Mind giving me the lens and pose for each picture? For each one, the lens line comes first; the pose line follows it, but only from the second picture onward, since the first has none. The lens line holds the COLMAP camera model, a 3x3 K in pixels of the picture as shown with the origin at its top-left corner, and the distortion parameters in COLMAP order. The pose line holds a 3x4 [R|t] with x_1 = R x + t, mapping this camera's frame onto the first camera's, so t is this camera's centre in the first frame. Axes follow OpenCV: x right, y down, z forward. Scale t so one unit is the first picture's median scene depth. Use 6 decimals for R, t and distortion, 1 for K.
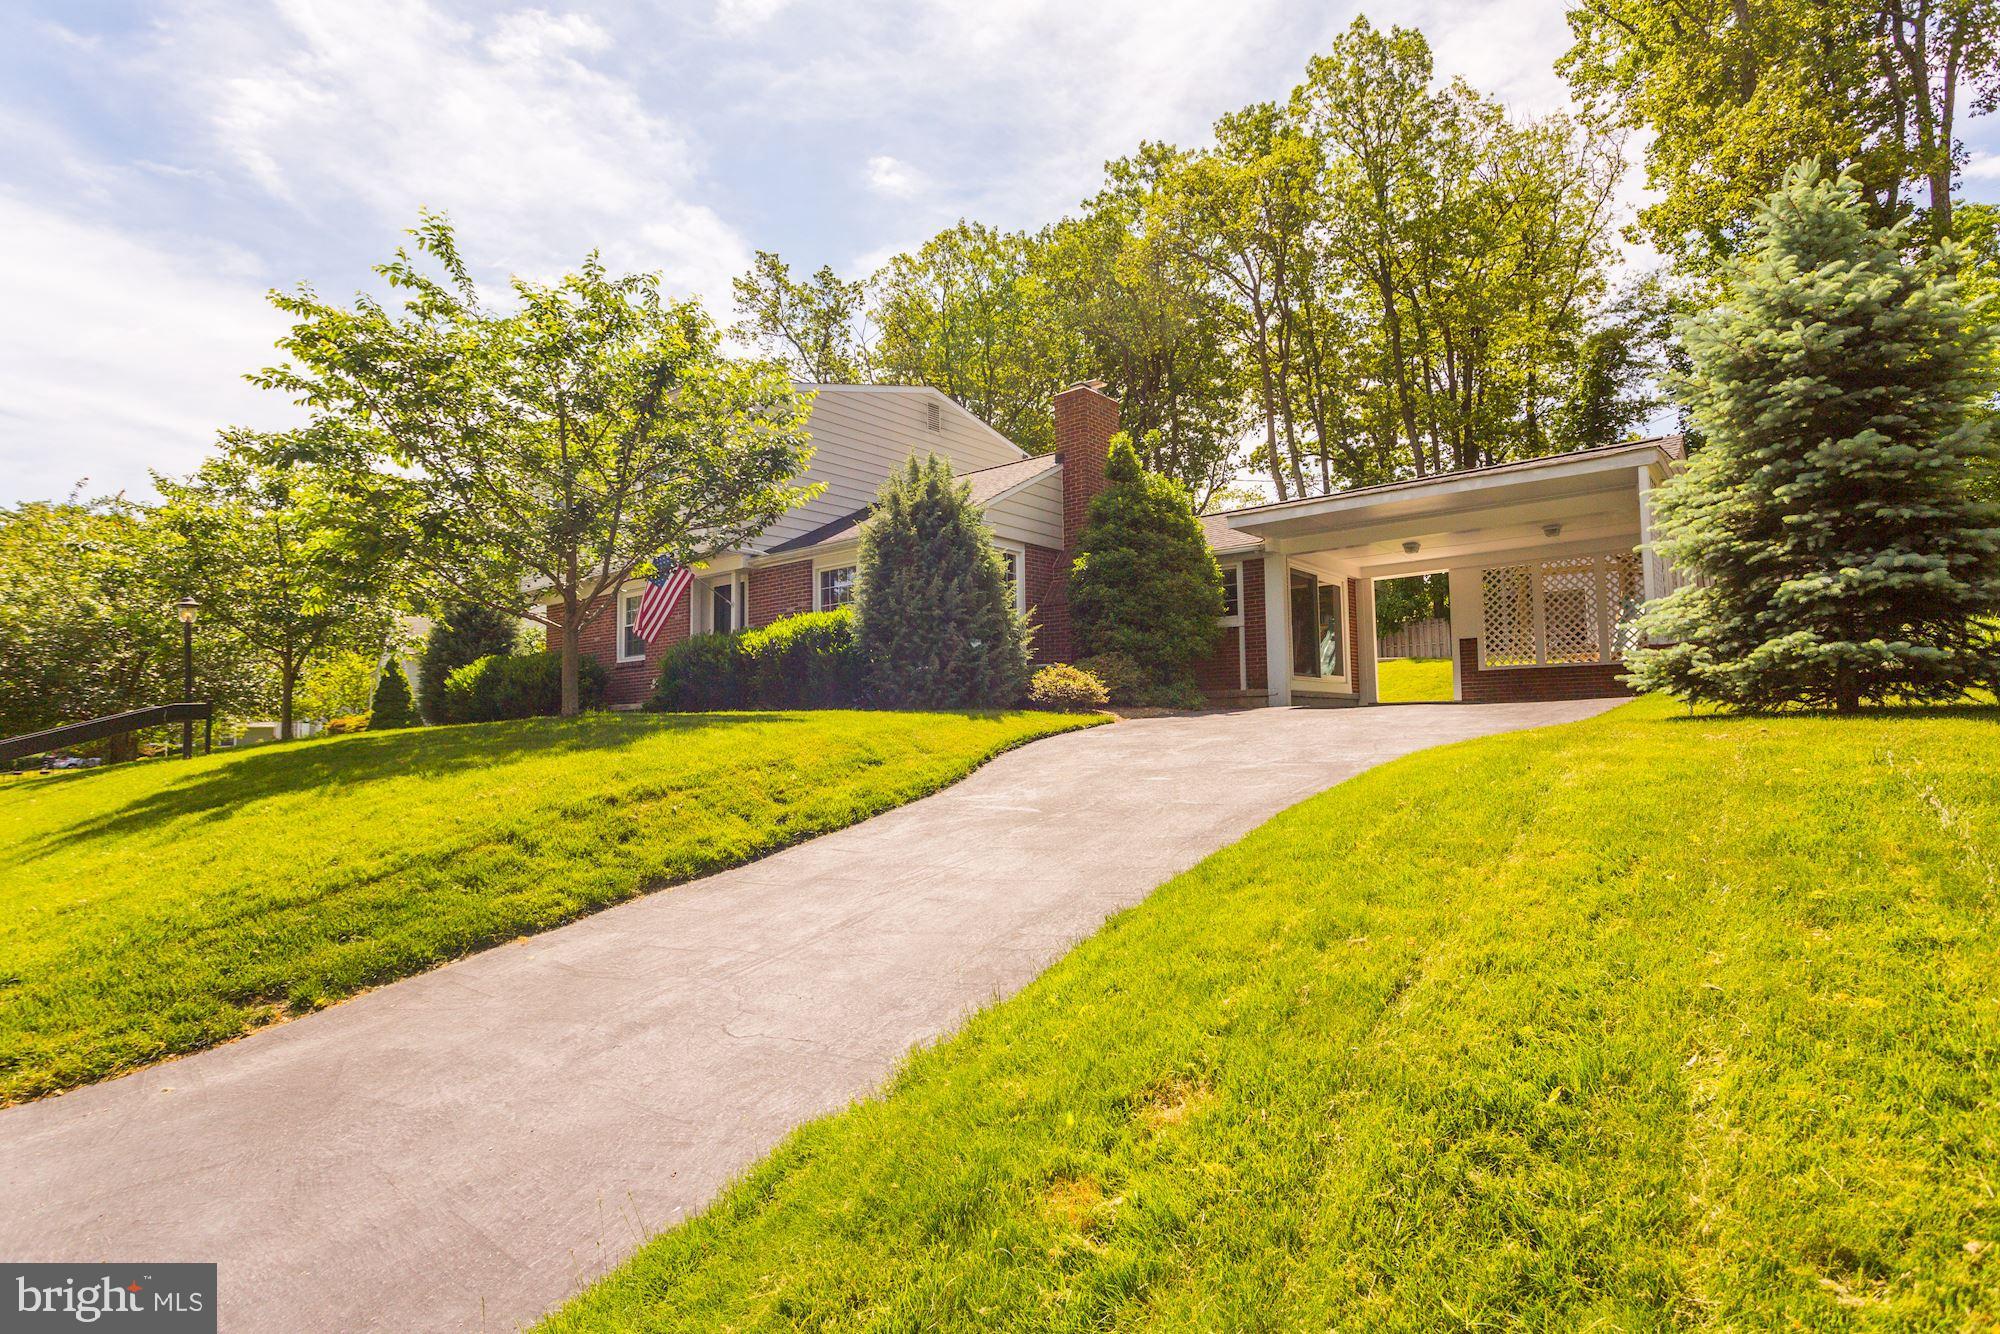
lens RADIAL K [[1022.5, 0, 1000.0], [0, 1022.5, 667.0], [0, 0, 1]] dist [-0.000121, 0.000045]
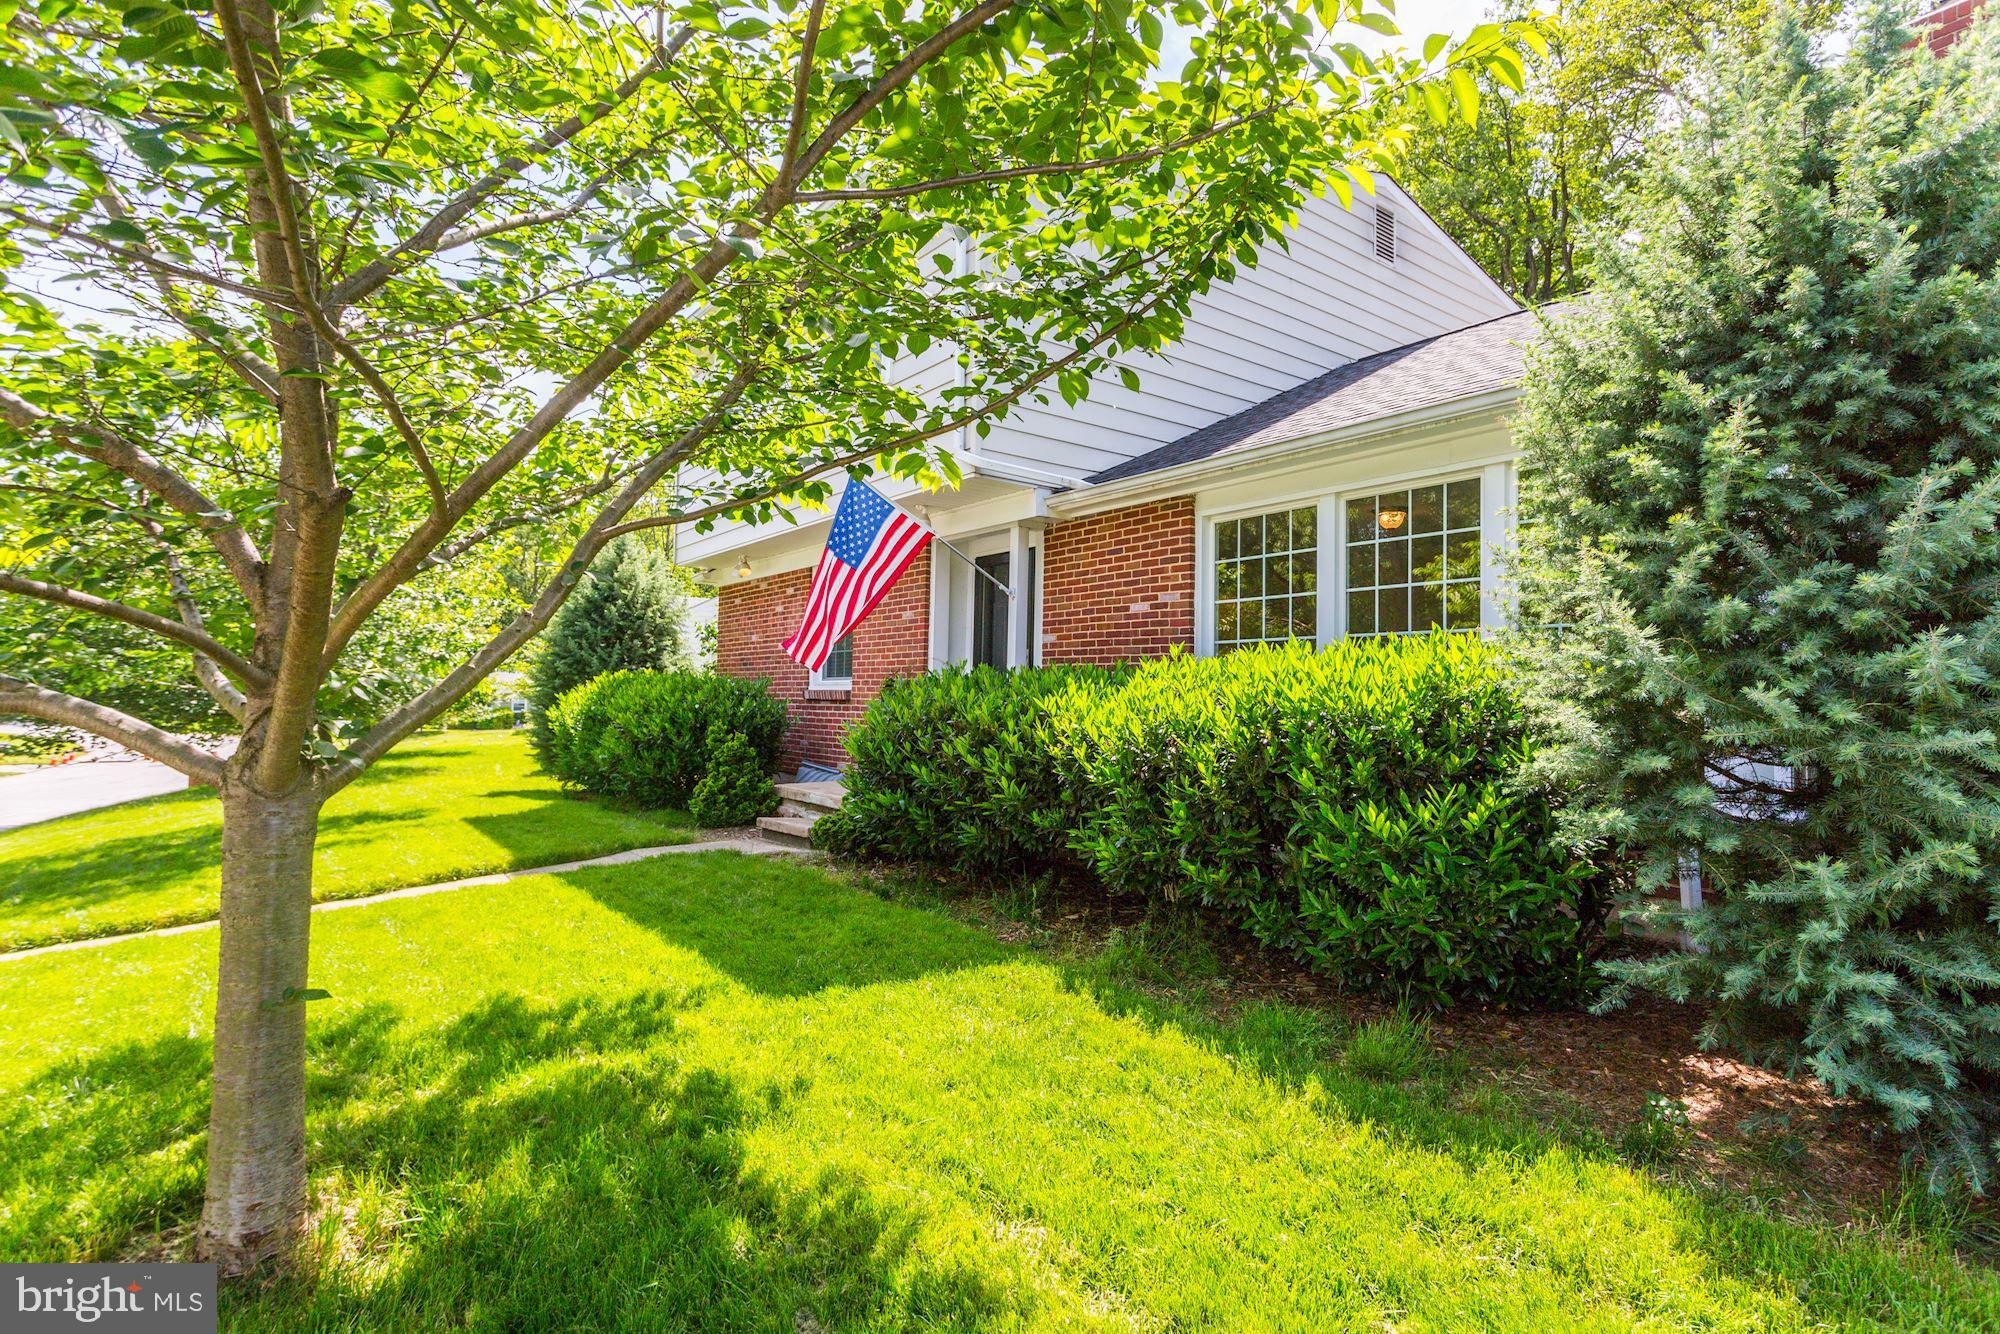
lens RADIAL K [[1022.5, 0, 1000.0], [0, 1022.5, 667.0], [0, 0, 1]] dist [-0.000121, 0.000045]
pose [[0.970497, 0.026786, -0.239619, -0.155651], [-0.020538, 0.999382, 0.028538, -0.042052], [0.240235, -0.022775, 0.970447, 0.550481]]
